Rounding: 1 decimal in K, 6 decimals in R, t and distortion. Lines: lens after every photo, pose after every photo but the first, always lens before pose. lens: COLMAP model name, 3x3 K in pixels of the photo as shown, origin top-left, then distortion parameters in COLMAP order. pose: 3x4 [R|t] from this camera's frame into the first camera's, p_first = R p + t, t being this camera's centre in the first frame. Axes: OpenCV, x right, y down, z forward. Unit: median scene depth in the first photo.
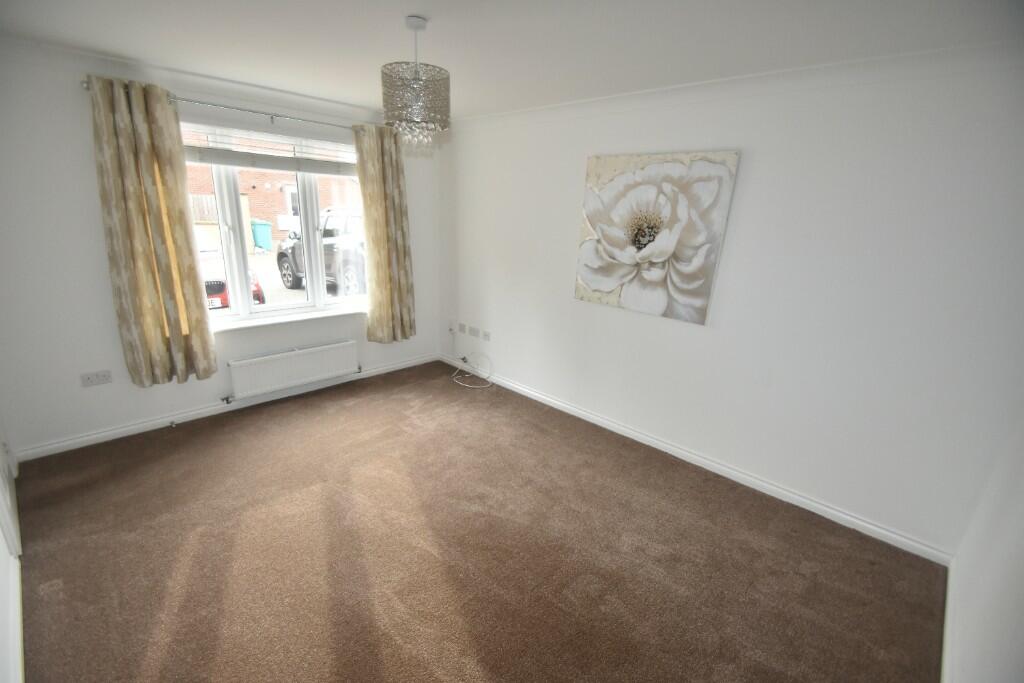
lens RADIAL K [[447.9, 0, 506.4], [0, 447.9, 344.7], [0, 0, 1]] dist [-0.017679, -0.002745]
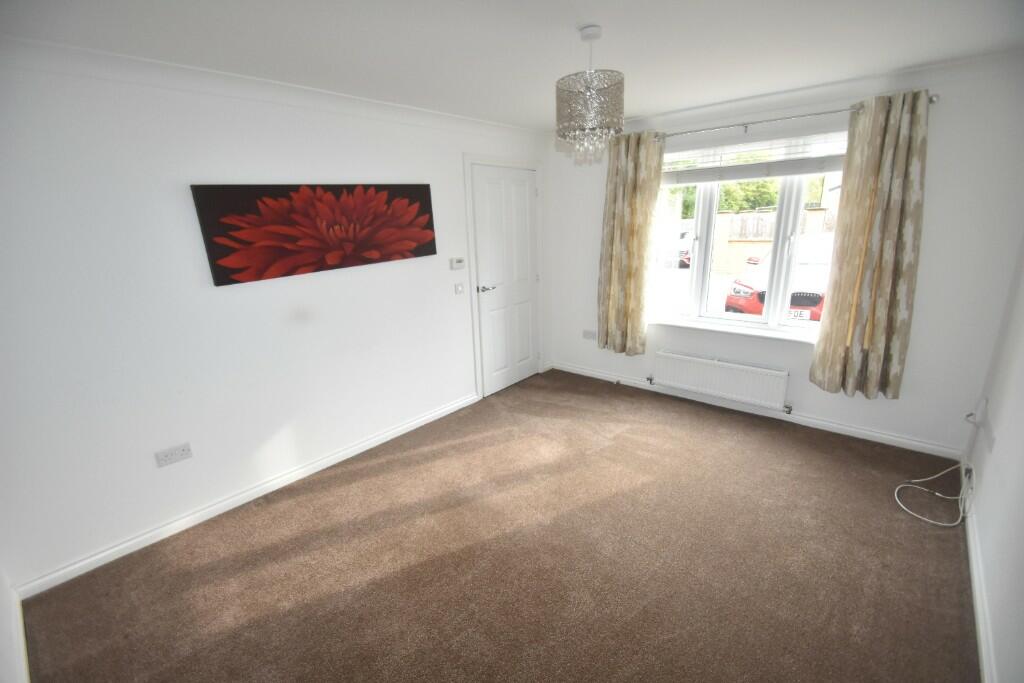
lens RADIAL K [[447.9, 0, 503.8], [0, 447.9, 343.5], [0, 0, 1]] dist [-0.017679, -0.002745]
pose [[0.035996, 0.216030, -0.975723, 0.490626], [-0.246106, 0.948203, 0.200858, -0.110466], [0.968574, 0.232901, 0.087298, 0.468142]]
